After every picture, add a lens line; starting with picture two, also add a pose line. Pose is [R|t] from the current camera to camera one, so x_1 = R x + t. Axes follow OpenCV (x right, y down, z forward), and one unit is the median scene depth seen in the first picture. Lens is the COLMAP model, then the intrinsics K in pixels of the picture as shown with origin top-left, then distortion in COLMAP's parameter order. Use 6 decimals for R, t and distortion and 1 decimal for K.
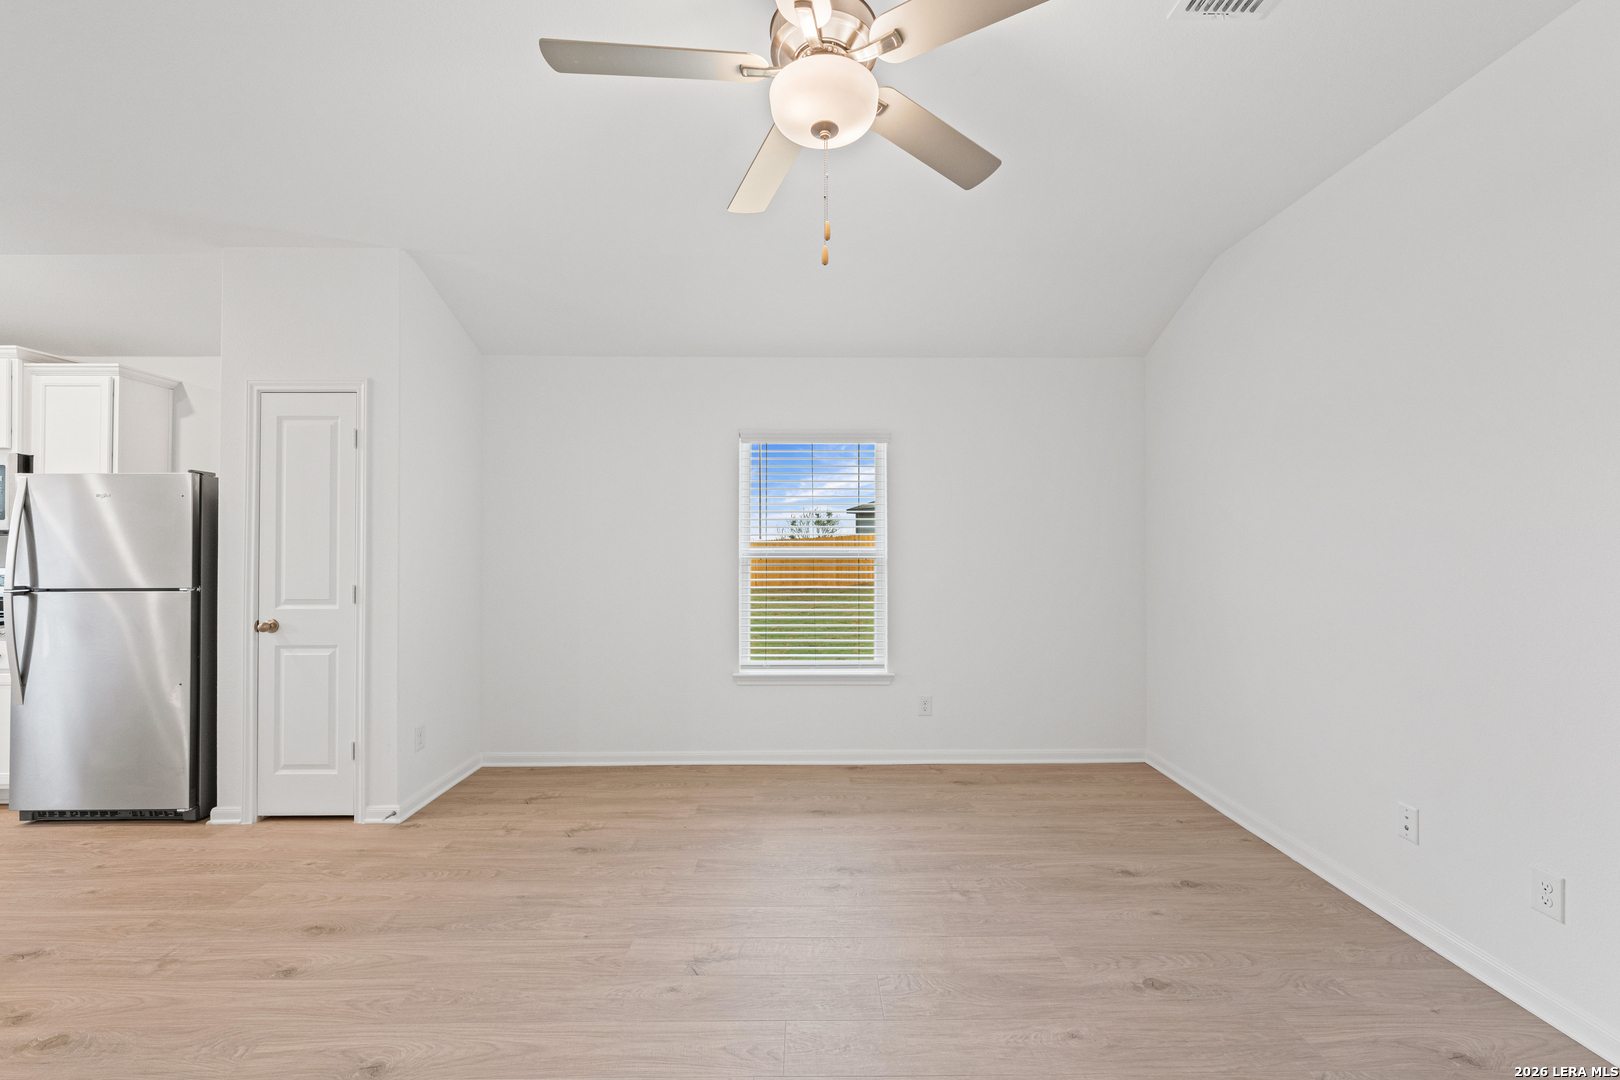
lens RADIAL K [[647.4, 0, 814.9], [0, 647.4, 537.3], [0, 0, 1]] dist [-0.001615, -0.000205]
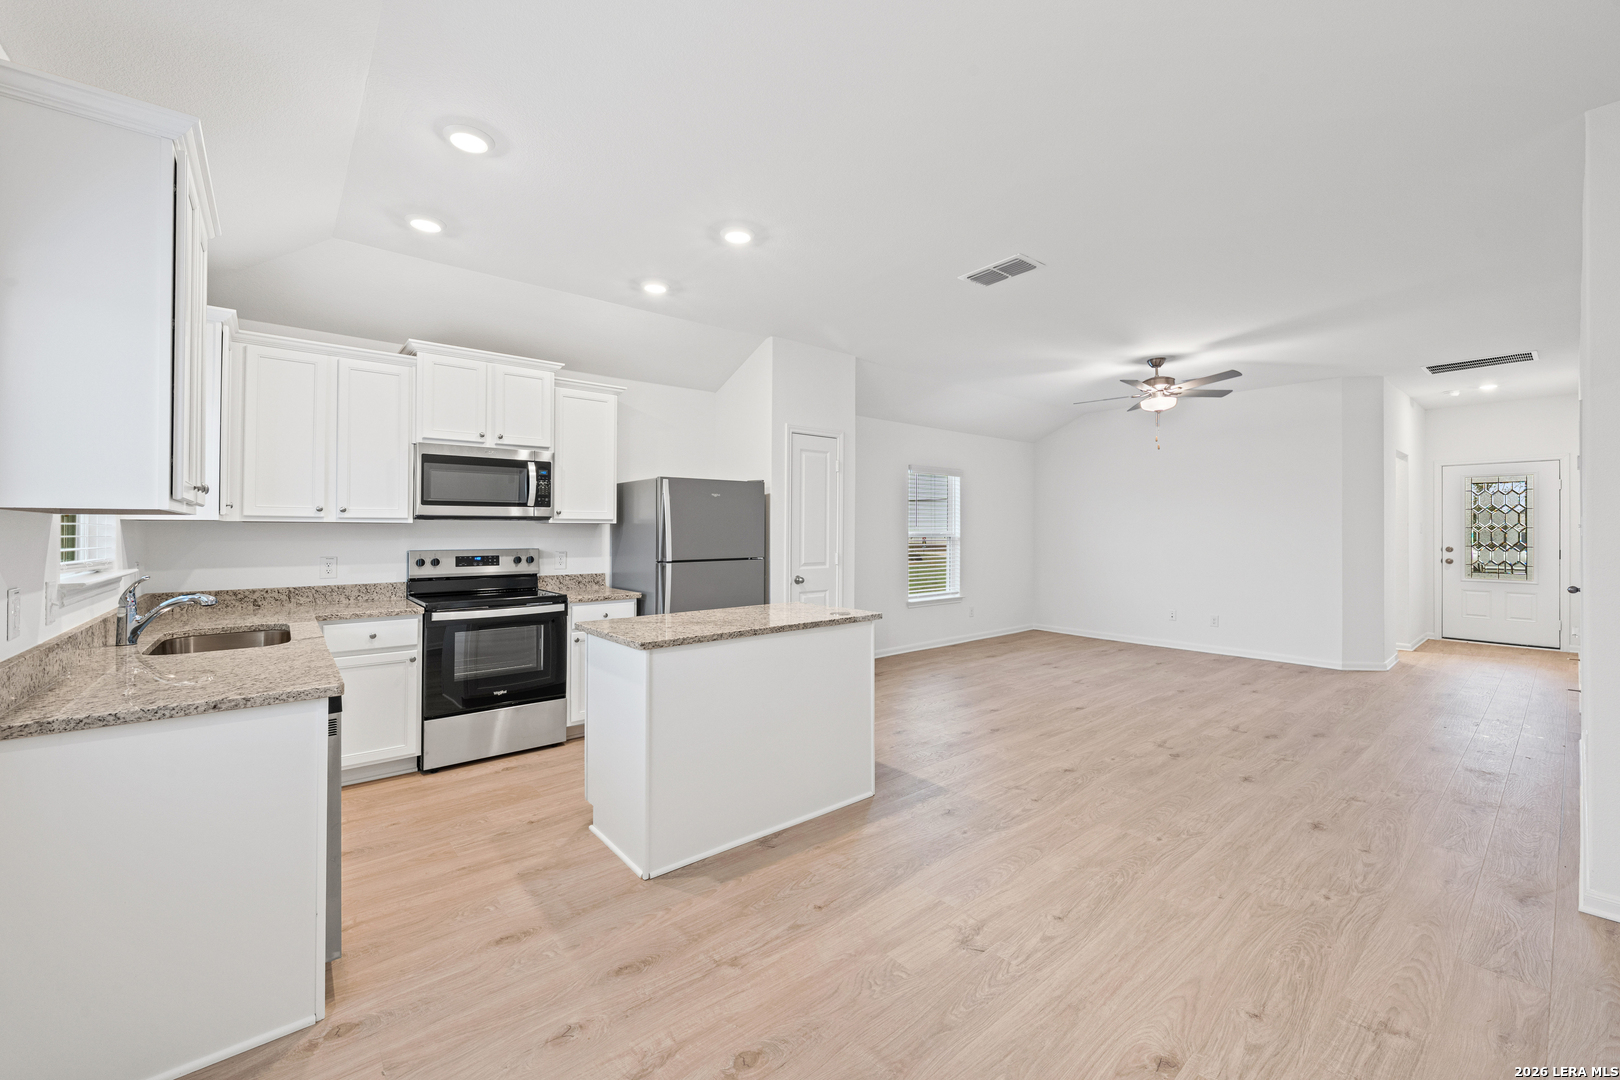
lens RADIAL K [[643.4, 0, 813.2], [0, 643.4, 523.2], [0, 0, 1]] dist [-0.002427, 0.000172]
pose [[0.773083, 0.007580, 0.634259, -1.816166], [-0.009600, 0.999954, -0.000248, -0.003277], [-0.634232, -0.005897, 0.773120, -0.255770]]
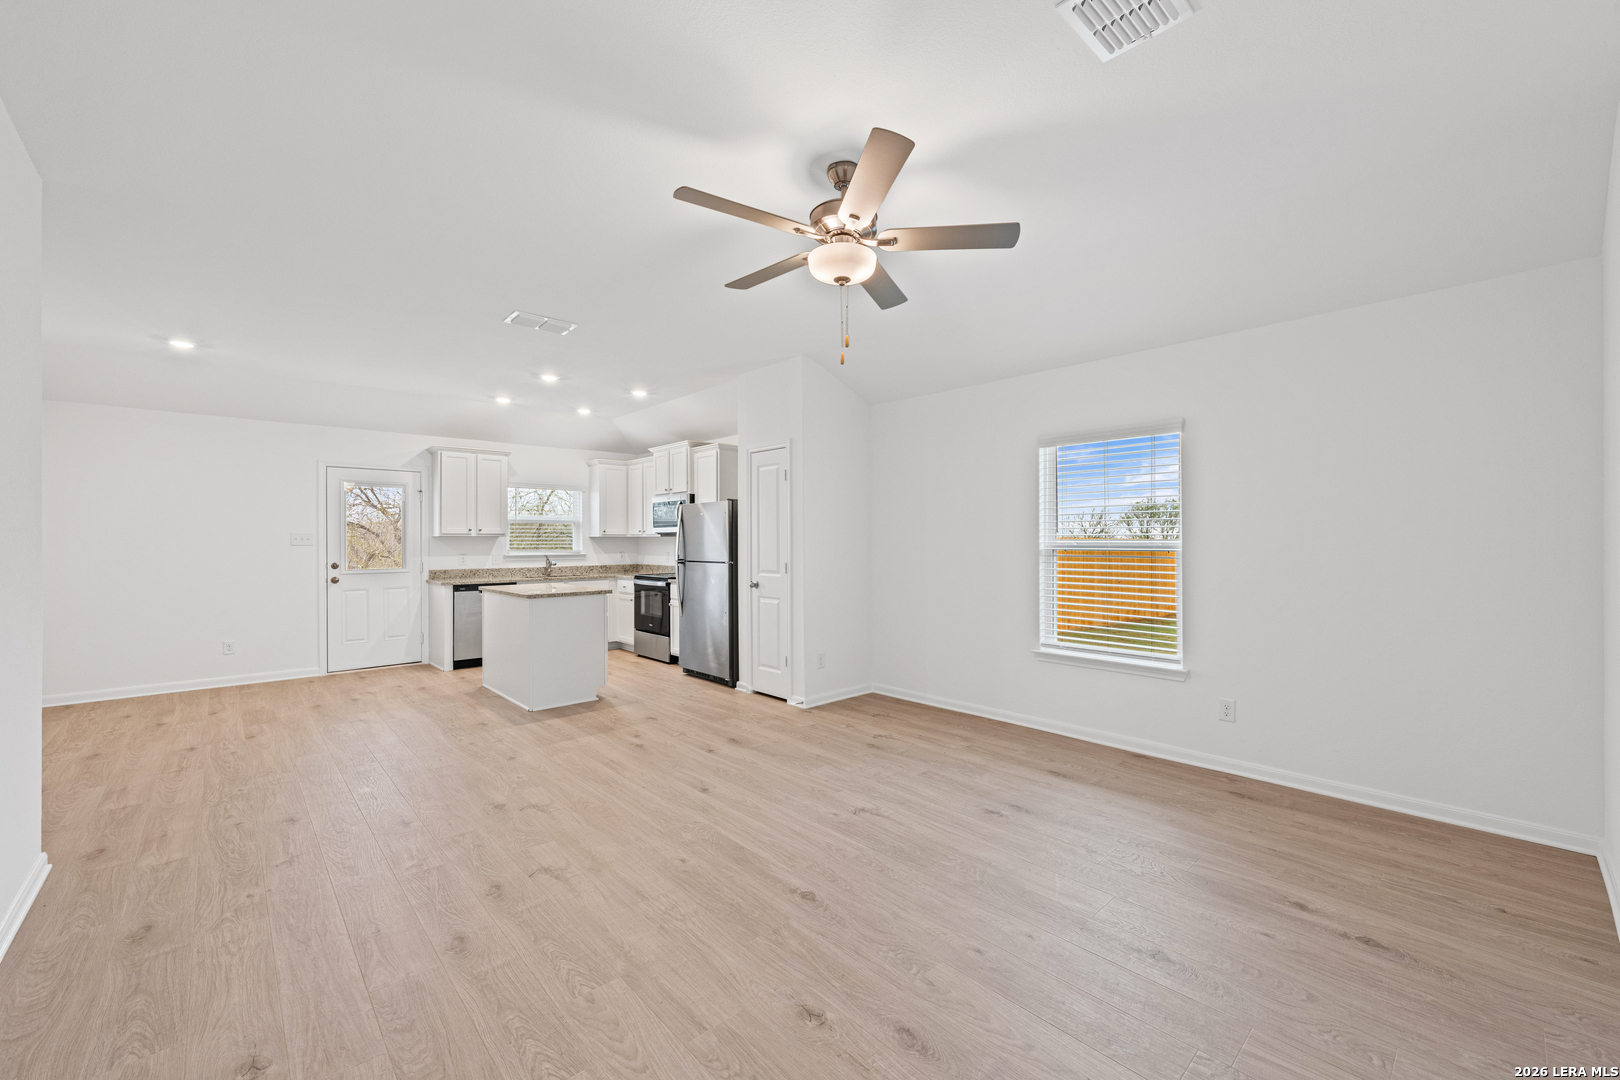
lens RADIAL K [[647.4, 0, 814.9], [0, 647.4, 537.3], [0, 0, 1]] dist [-0.001615, -0.000205]
pose [[0.670087, -0.004449, -0.742270, 0.581095], [0.014093, 0.999878, 0.006730, -0.002064], [0.742149, -0.014970, 0.670068, -0.067431]]
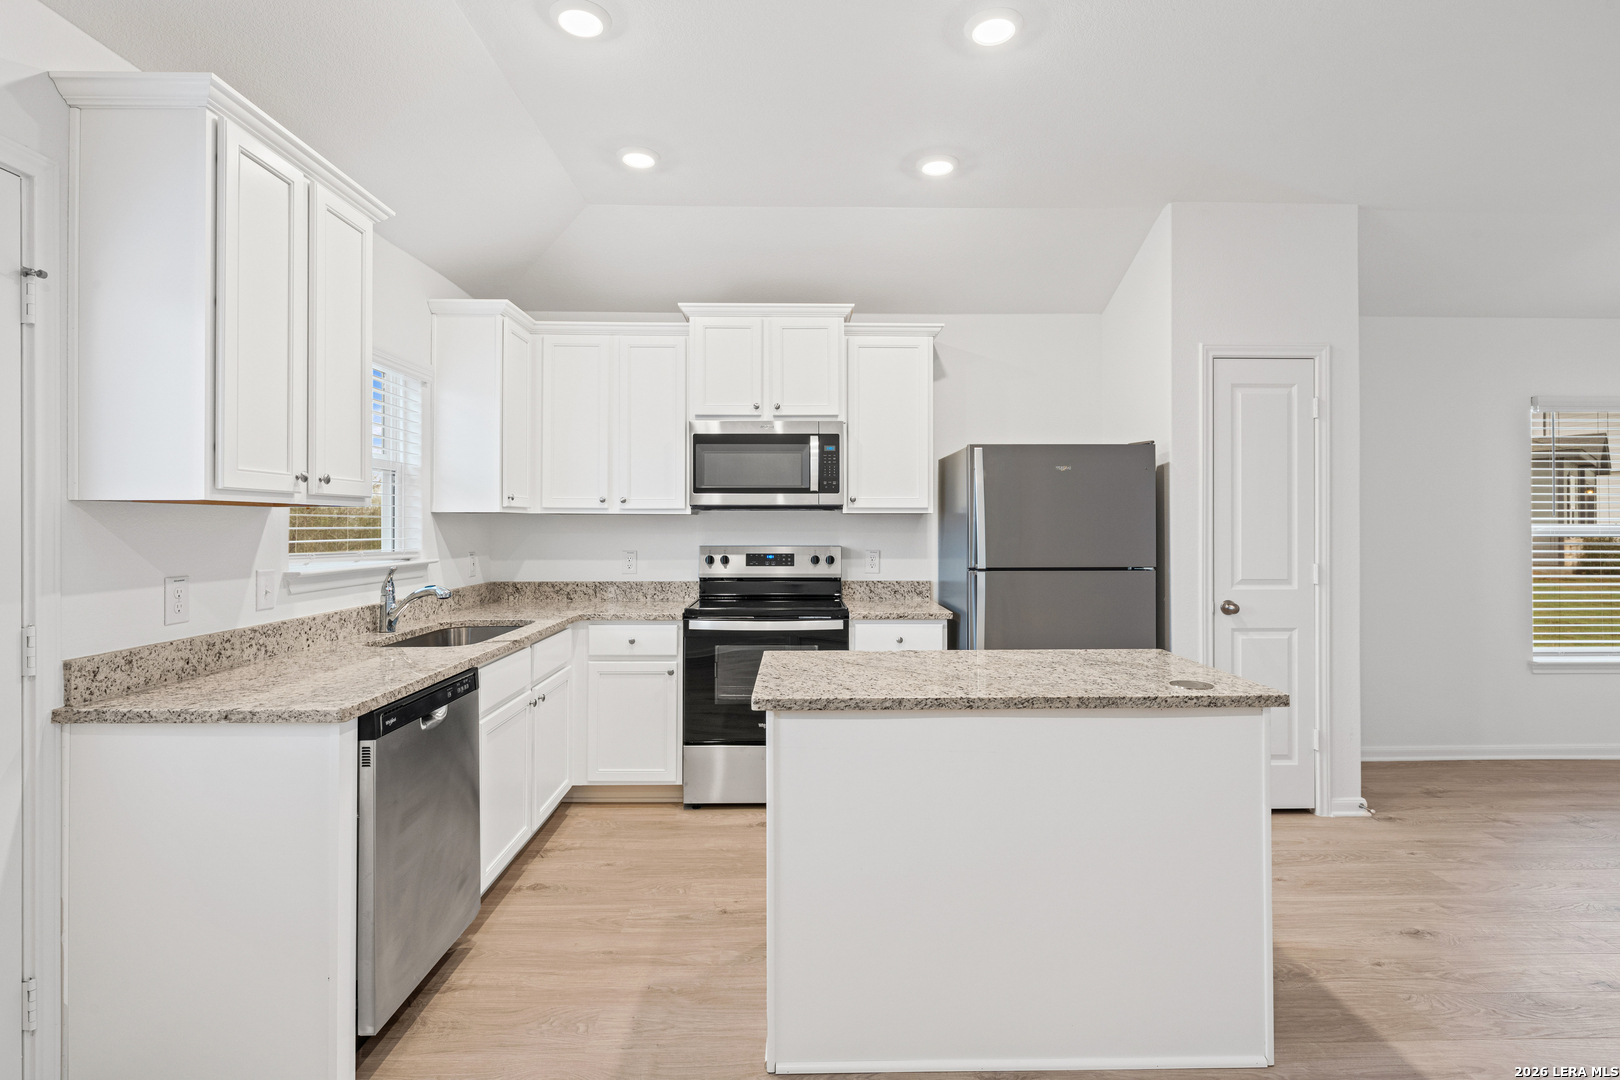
lens RADIAL K [[781.2, 0, 814.5], [0, 781.2, 516.4], [0, 0, 1]] dist [-0.000204, -0.000112]
pose [[0.999922, 0.001587, 0.012355, -1.449112], [-0.001655, 0.999983, 0.005504, -0.000605], [-0.012346, -0.005524, 0.999909, -0.126595]]
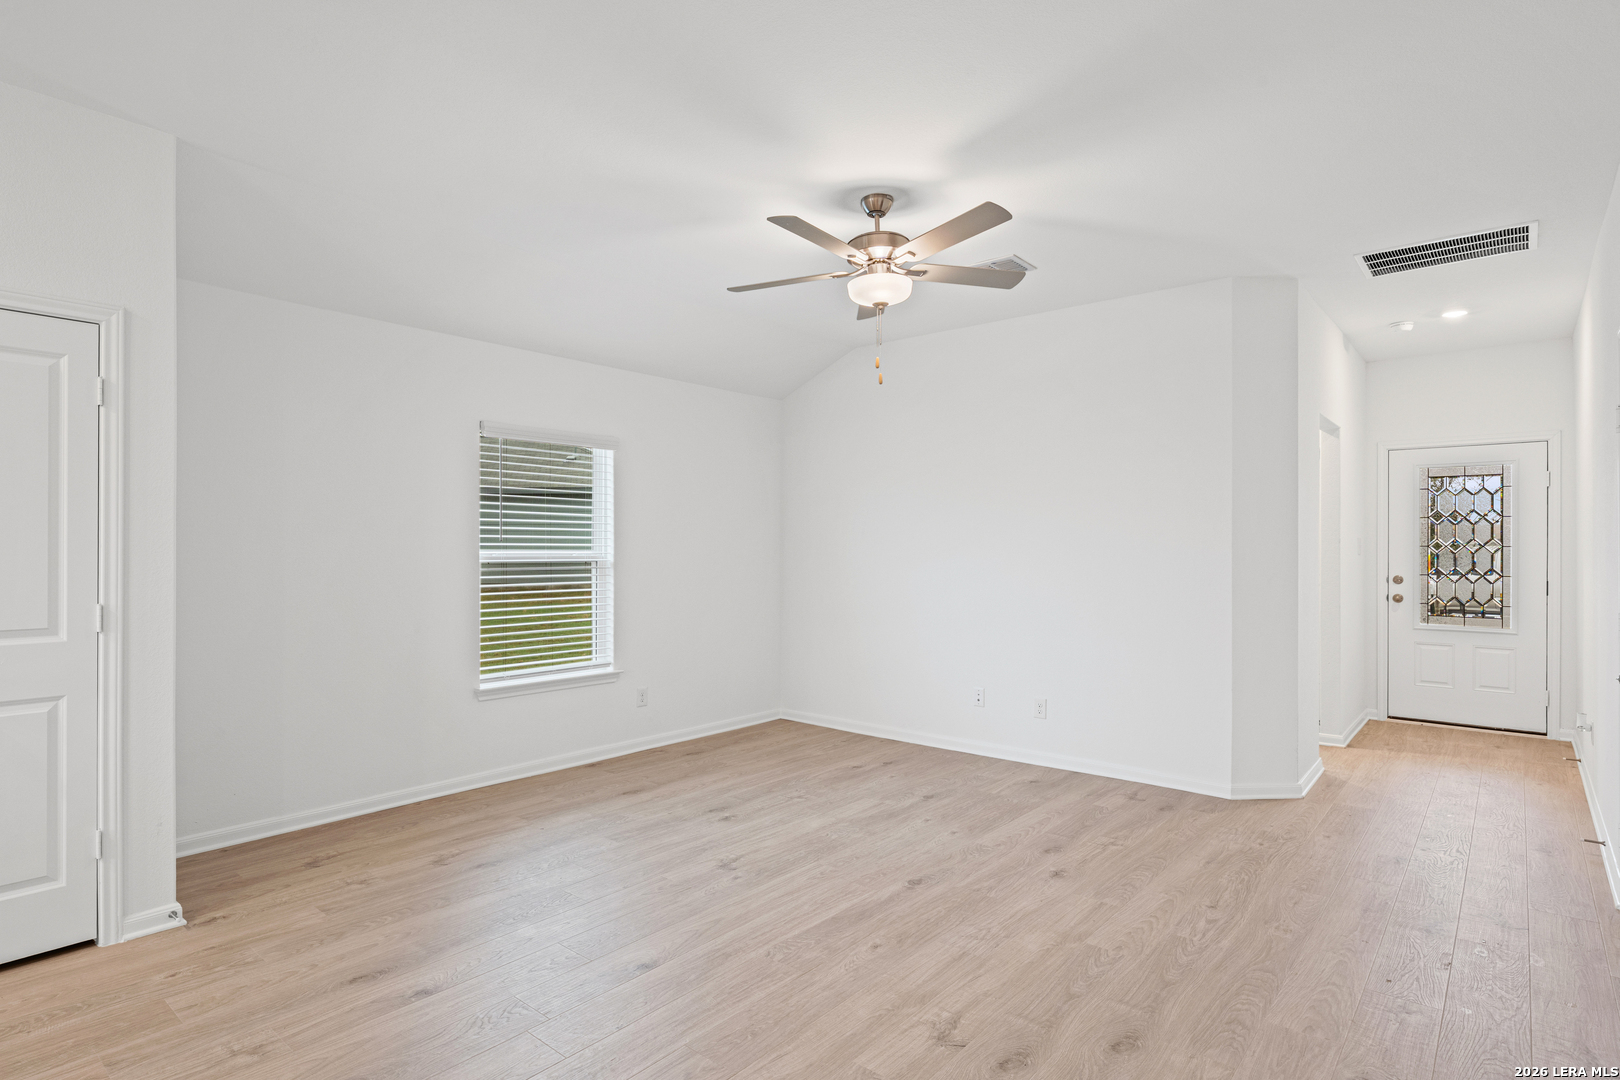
lens RADIAL K [[844.3, 0, 810.0], [0, 844.3, 540.0], [0, 0, 1]] dist [-0.001887, 0.000407]
pose [[0.653073, 0.009296, 0.757238, -0.896737], [-0.012434, 0.999921, -0.001552, -0.003367], [-0.757193, -0.008402, 0.653138, -0.161217]]
